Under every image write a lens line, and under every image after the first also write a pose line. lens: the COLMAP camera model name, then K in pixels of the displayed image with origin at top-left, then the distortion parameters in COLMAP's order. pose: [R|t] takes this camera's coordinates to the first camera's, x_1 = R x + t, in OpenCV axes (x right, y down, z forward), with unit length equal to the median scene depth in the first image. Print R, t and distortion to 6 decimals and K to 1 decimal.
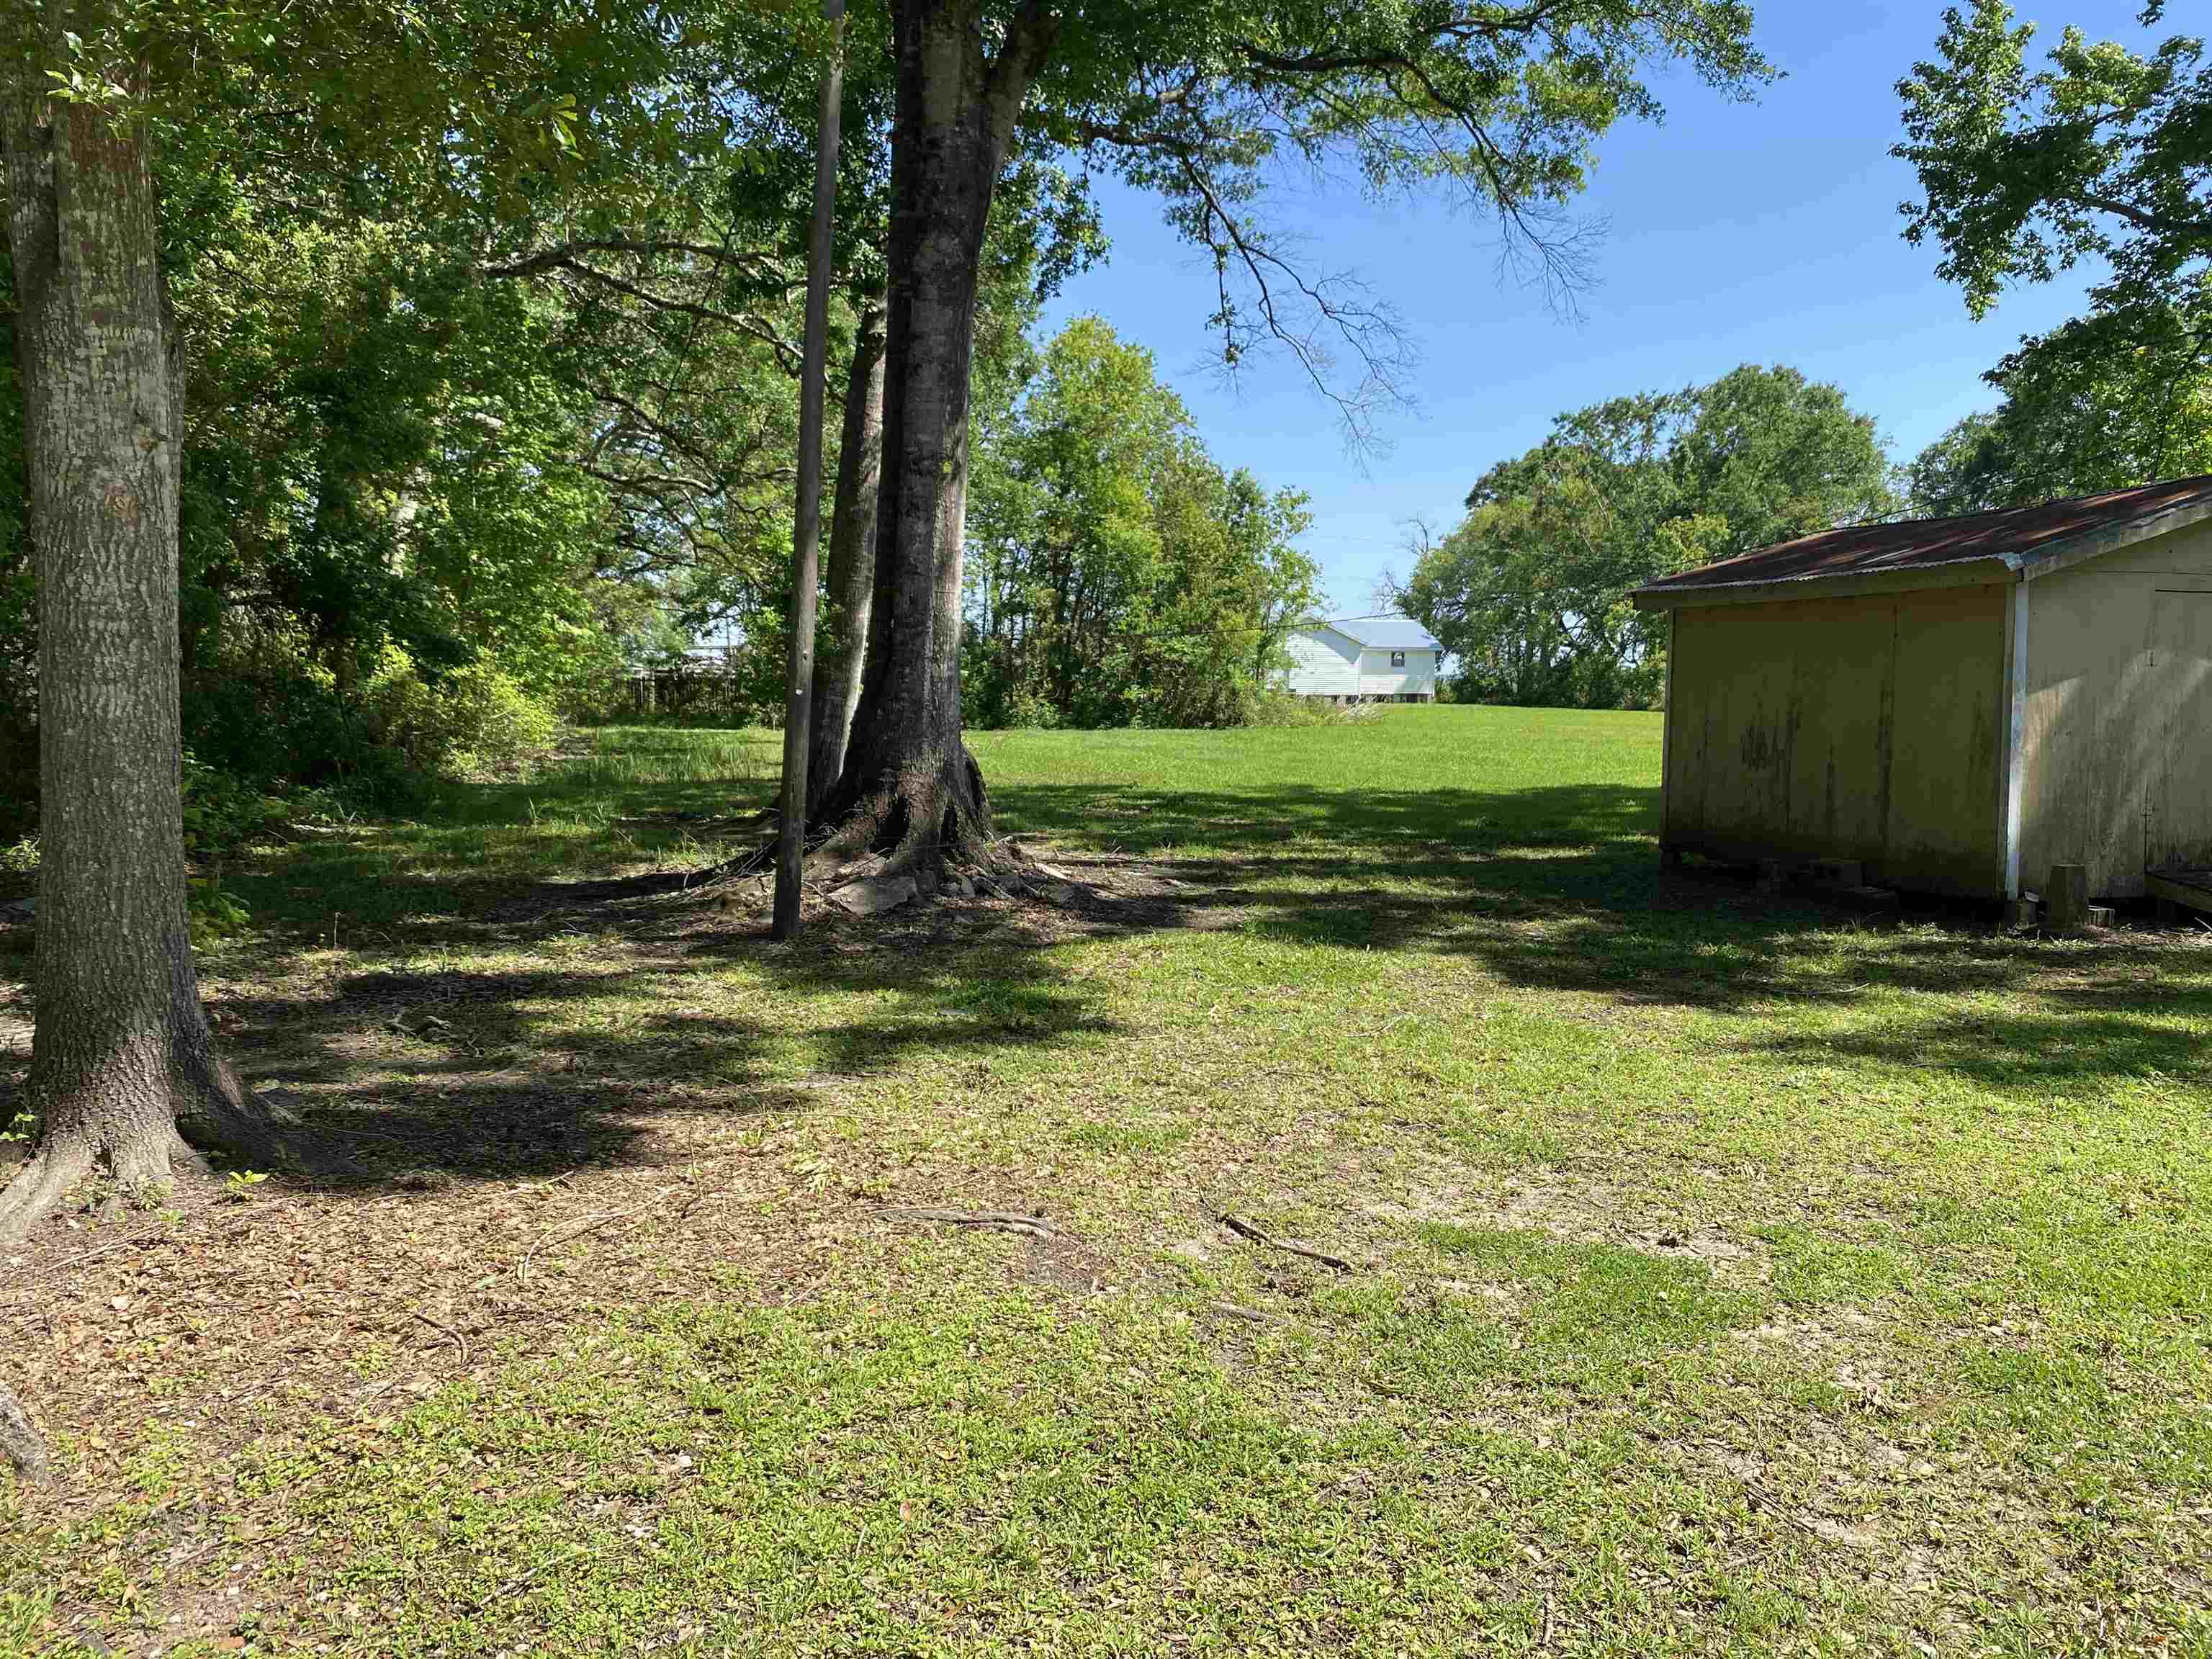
lens RADIAL K [[1685.0, 0, 1106.0], [0, 1685.0, 829.5], [0, 0, 1]] dist [-0.003327, -0.002361]
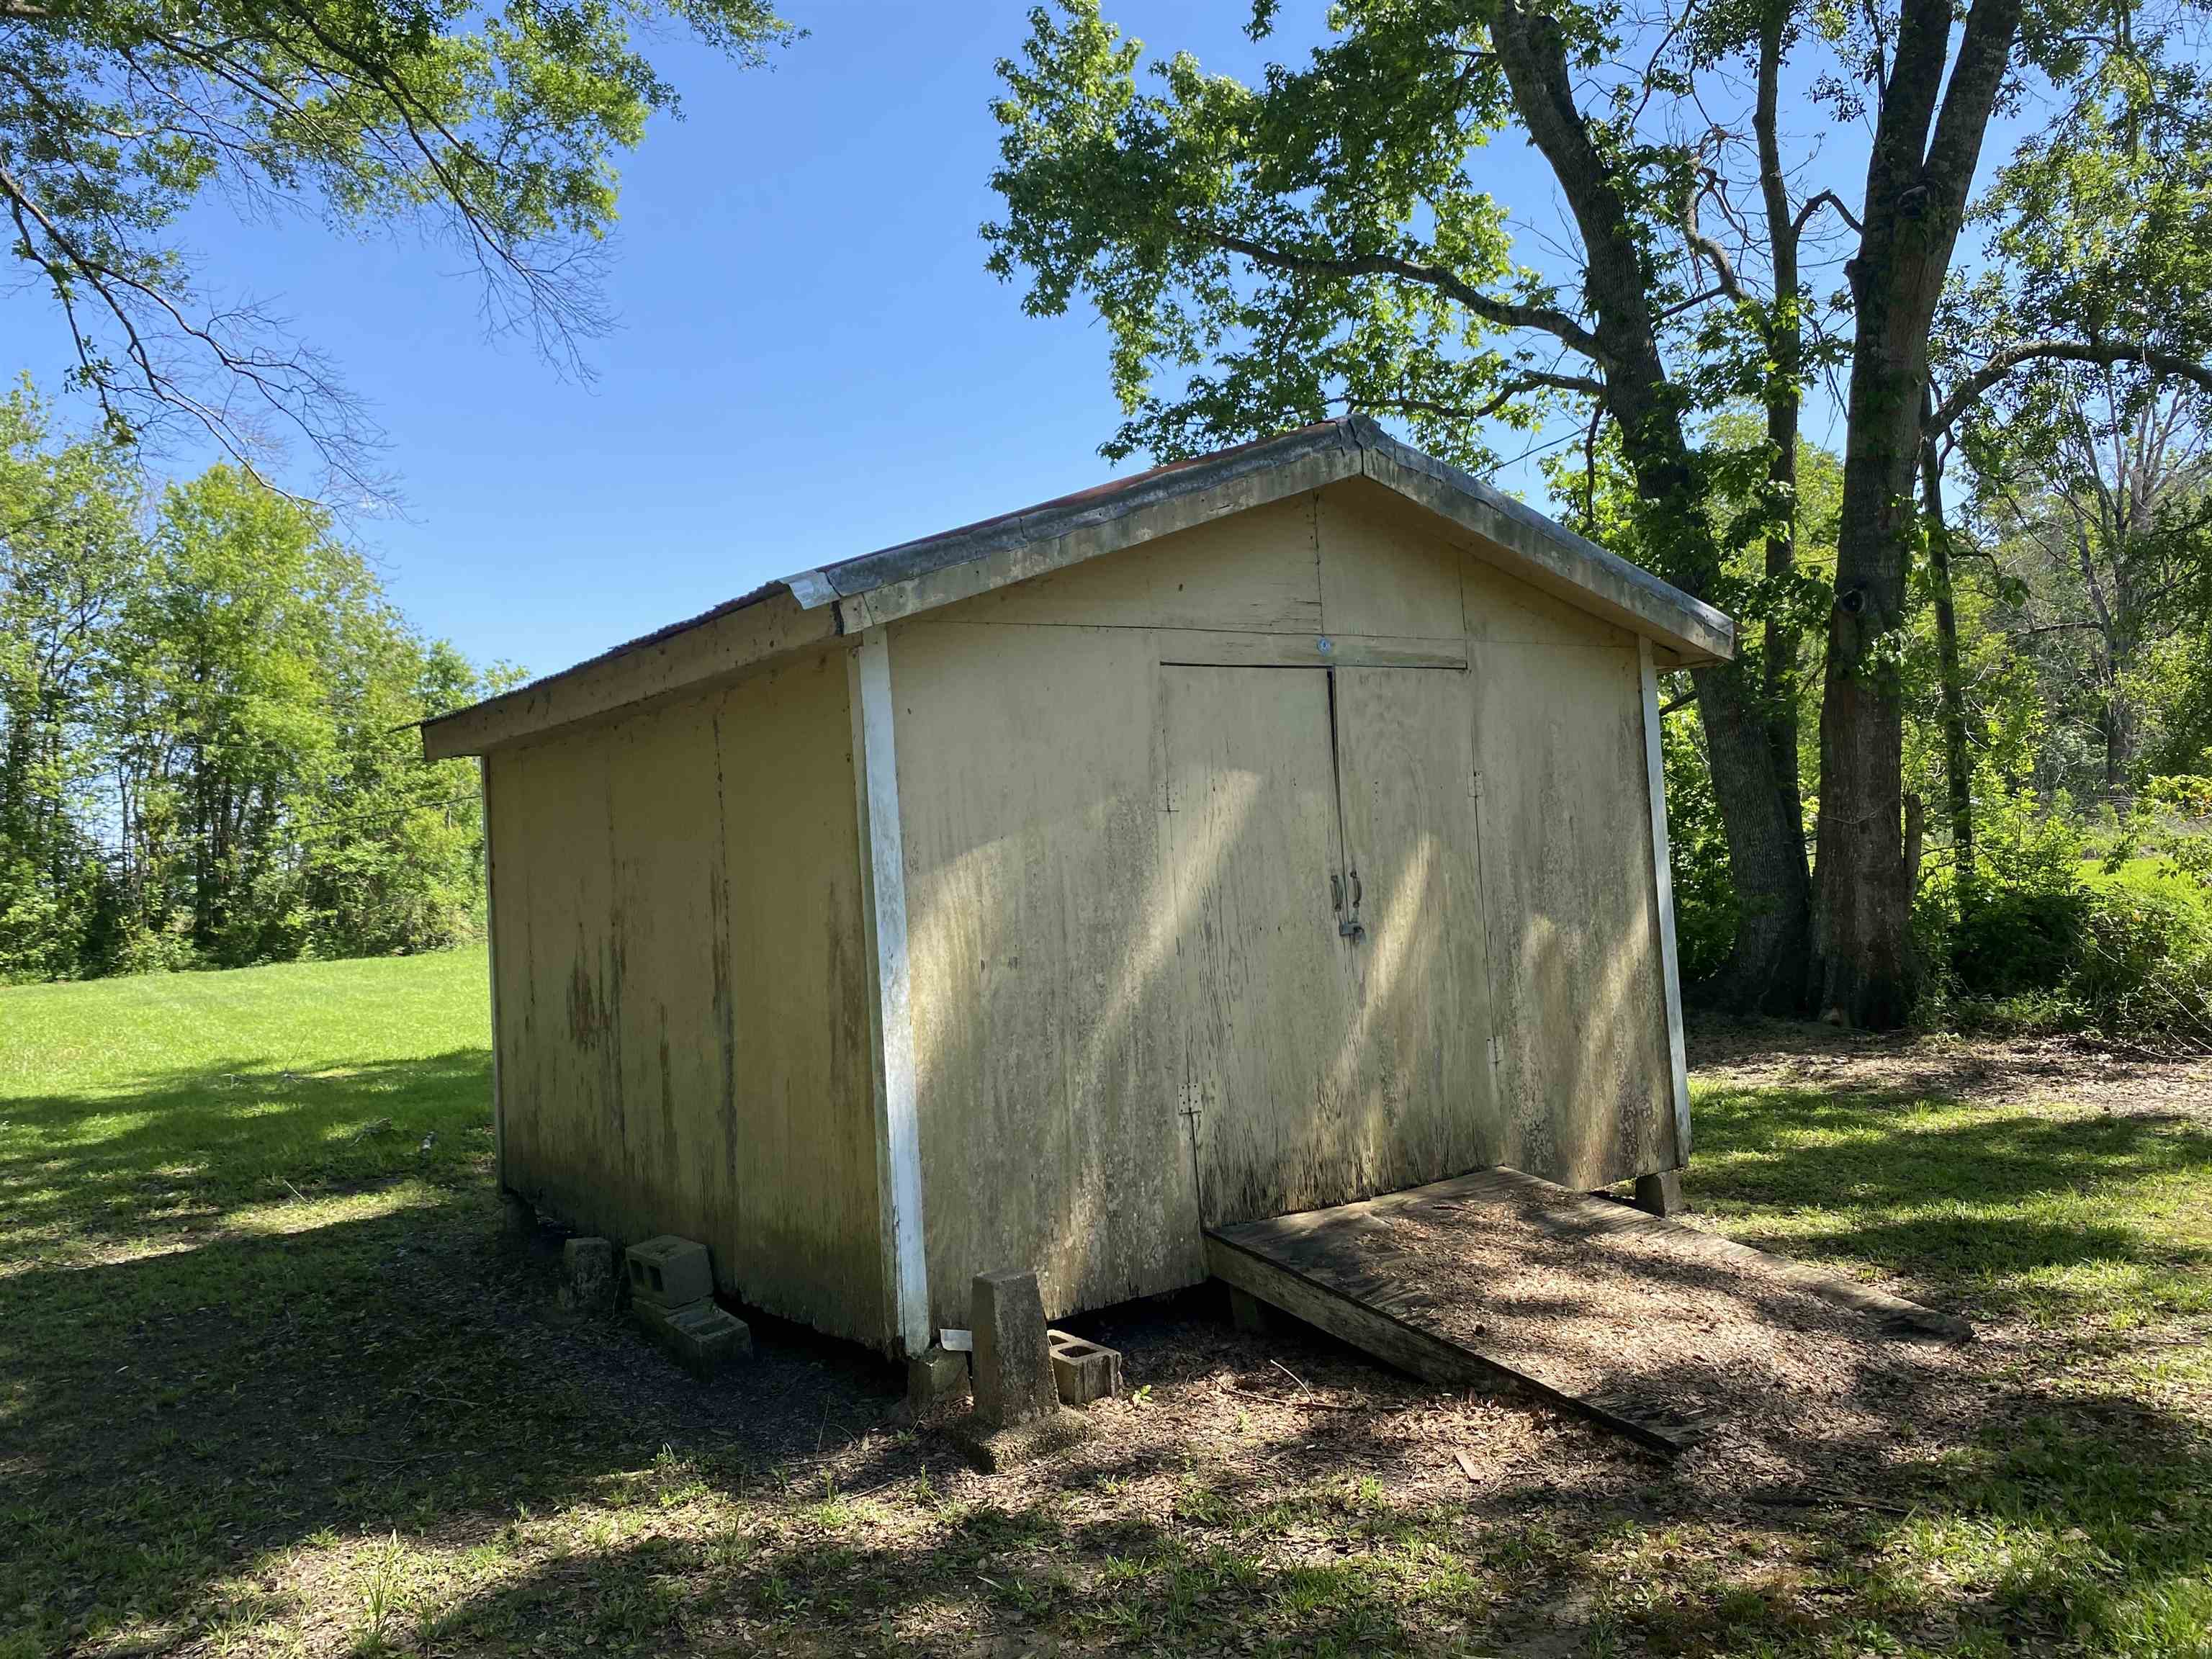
lens RADIAL K [[1689.5, 0, 1101.5], [0, 1689.5, 831.8], [0, 0, 1]] dist [0.057727, -0.097606]
pose [[0.934408, -0.052053, 0.352382, 0.215534], [0.091099, 0.991287, -0.095137, -0.023227], [-0.344359, 0.120998, 0.931008, 0.274121]]
